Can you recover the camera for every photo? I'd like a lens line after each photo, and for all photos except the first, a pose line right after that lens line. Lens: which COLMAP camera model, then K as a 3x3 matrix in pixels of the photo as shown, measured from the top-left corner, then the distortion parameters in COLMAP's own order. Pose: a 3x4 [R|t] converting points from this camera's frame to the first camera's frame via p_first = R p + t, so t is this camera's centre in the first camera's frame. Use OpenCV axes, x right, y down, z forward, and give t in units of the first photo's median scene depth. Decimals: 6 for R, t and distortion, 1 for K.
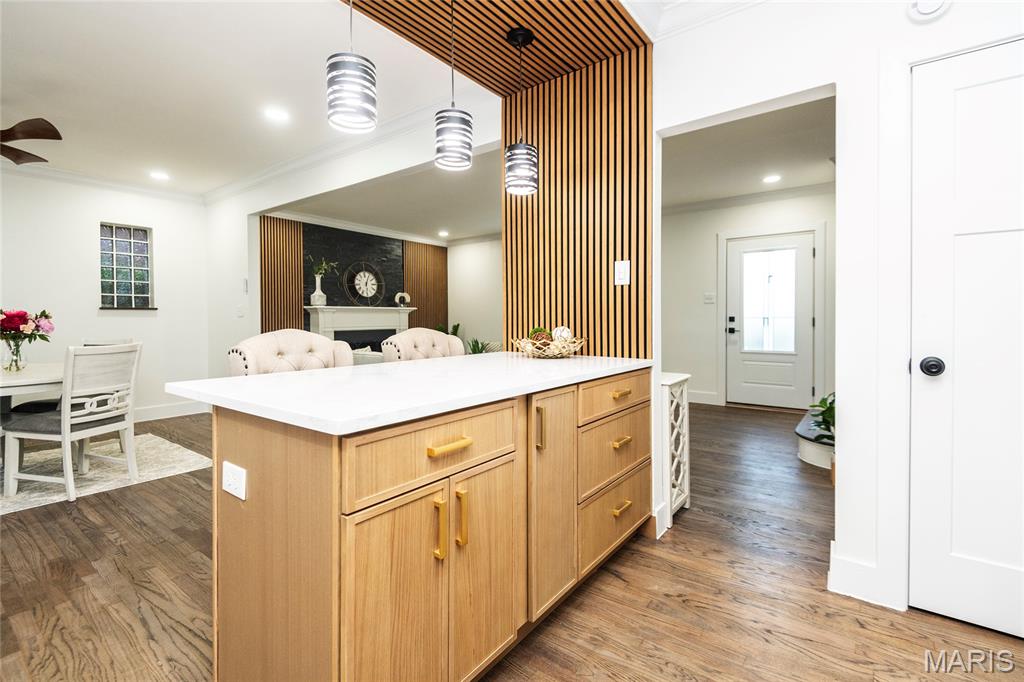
lens RADIAL K [[476.5, 0, 507.2], [0, 476.5, 322.3], [0, 0, 1]] dist [0.000083, -0.000135]
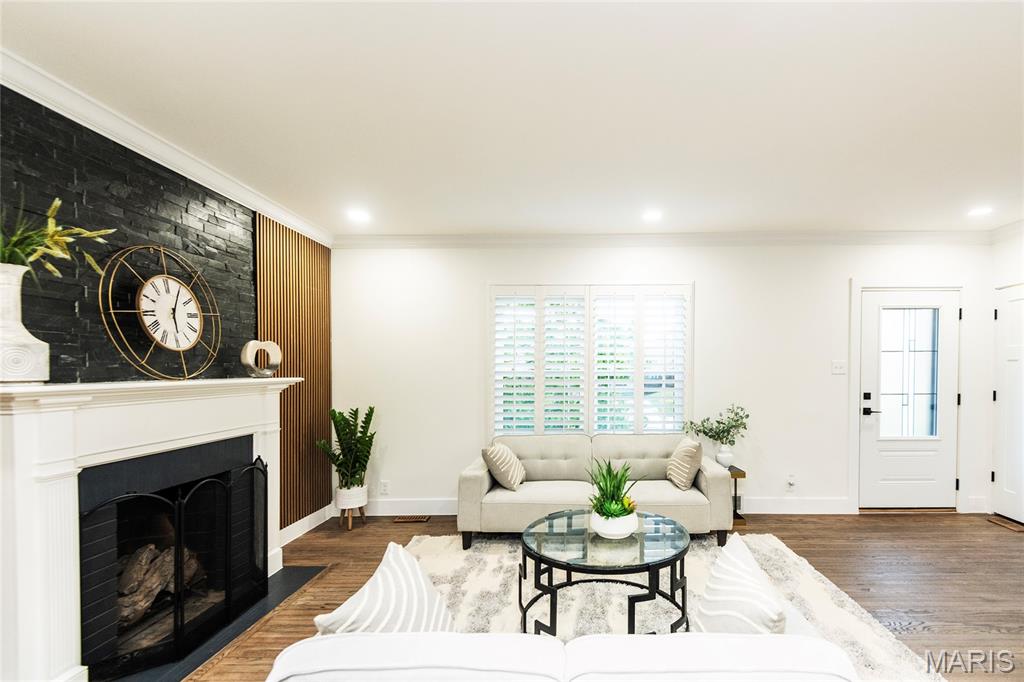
lens RADIAL K [[498.4, 0, 590.1], [0, 498.4, 379.1], [0, 0, 1]] dist [0.001241, -0.015432]
pose [[0.787606, -0.009300, 0.616108, -0.282199], [0.006837, 0.999956, 0.006353, -0.033425], [-0.616141, -0.000791, 0.787636, 0.542526]]
